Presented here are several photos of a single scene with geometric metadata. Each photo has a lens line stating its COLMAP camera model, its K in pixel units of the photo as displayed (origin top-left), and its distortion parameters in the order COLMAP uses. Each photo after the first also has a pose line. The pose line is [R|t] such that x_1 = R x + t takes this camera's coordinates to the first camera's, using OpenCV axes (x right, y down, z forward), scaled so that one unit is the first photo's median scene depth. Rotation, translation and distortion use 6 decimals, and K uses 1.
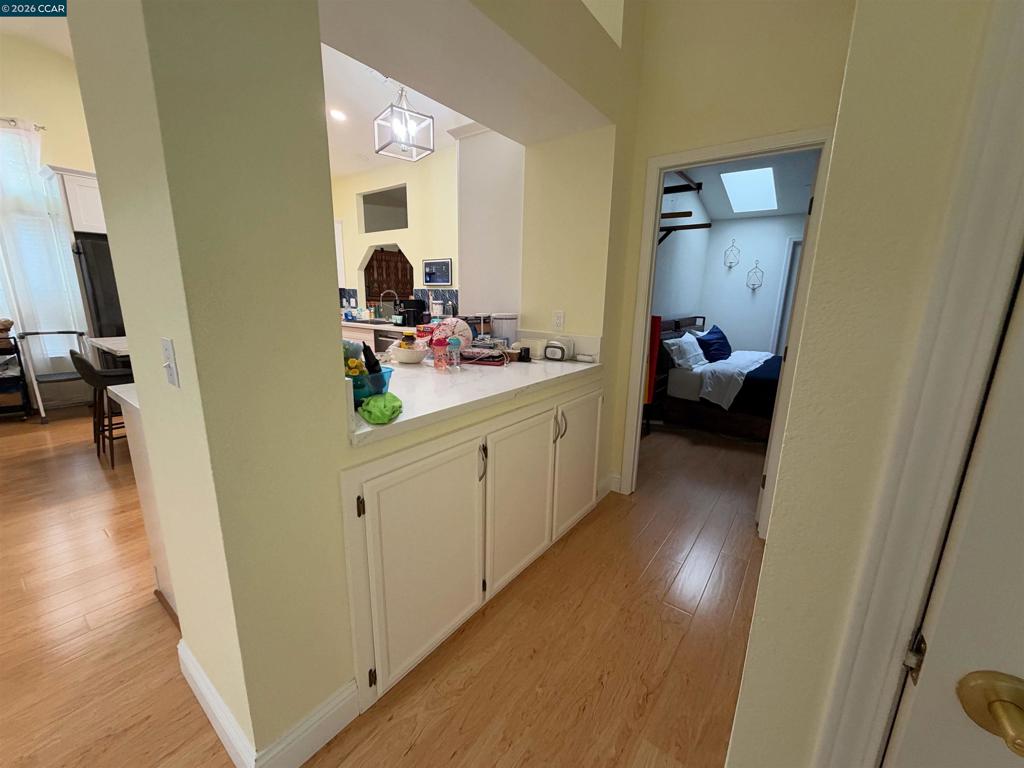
lens RADIAL K [[408.2, 0, 512.0], [0, 408.2, 384.0], [0, 0, 1]] dist [0.000604, 0.000215]
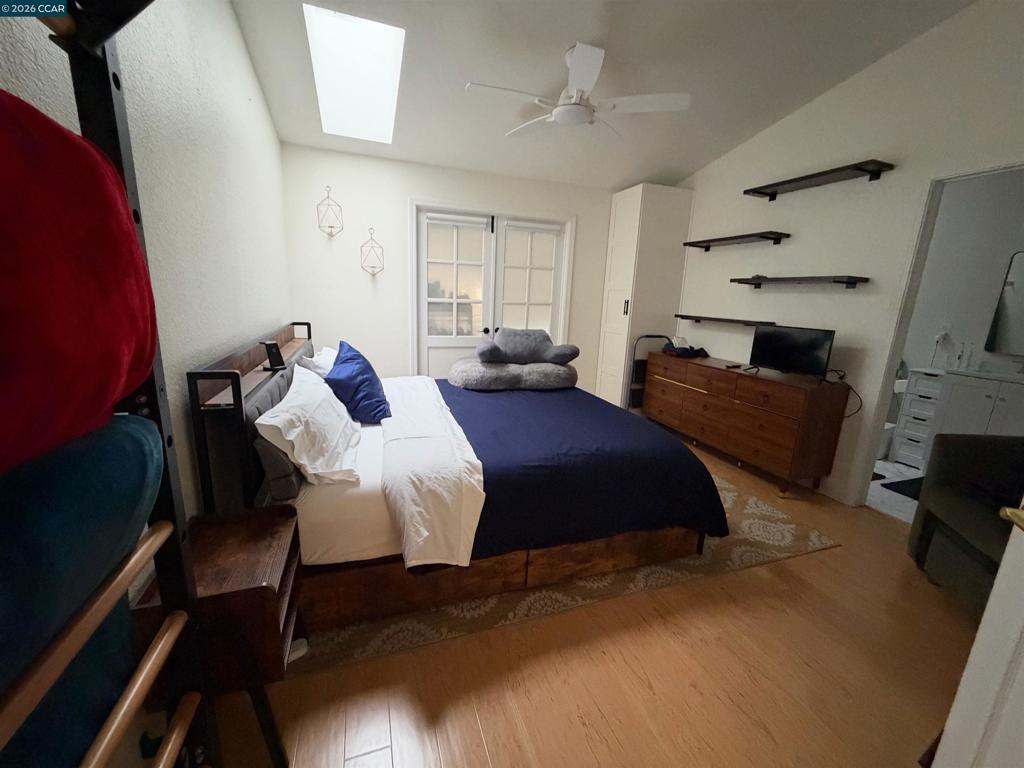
lens RADIAL K [[408.2, 0, 512.0], [0, 408.2, 384.0], [0, 0, 1]] dist [0.000604, 0.000215]
pose [[0.551315, -0.181912, 0.814224, 0.258261], [0.155396, 0.981251, 0.114009, -0.164906], [-0.819698, 0.063672, 0.569247, 0.748359]]
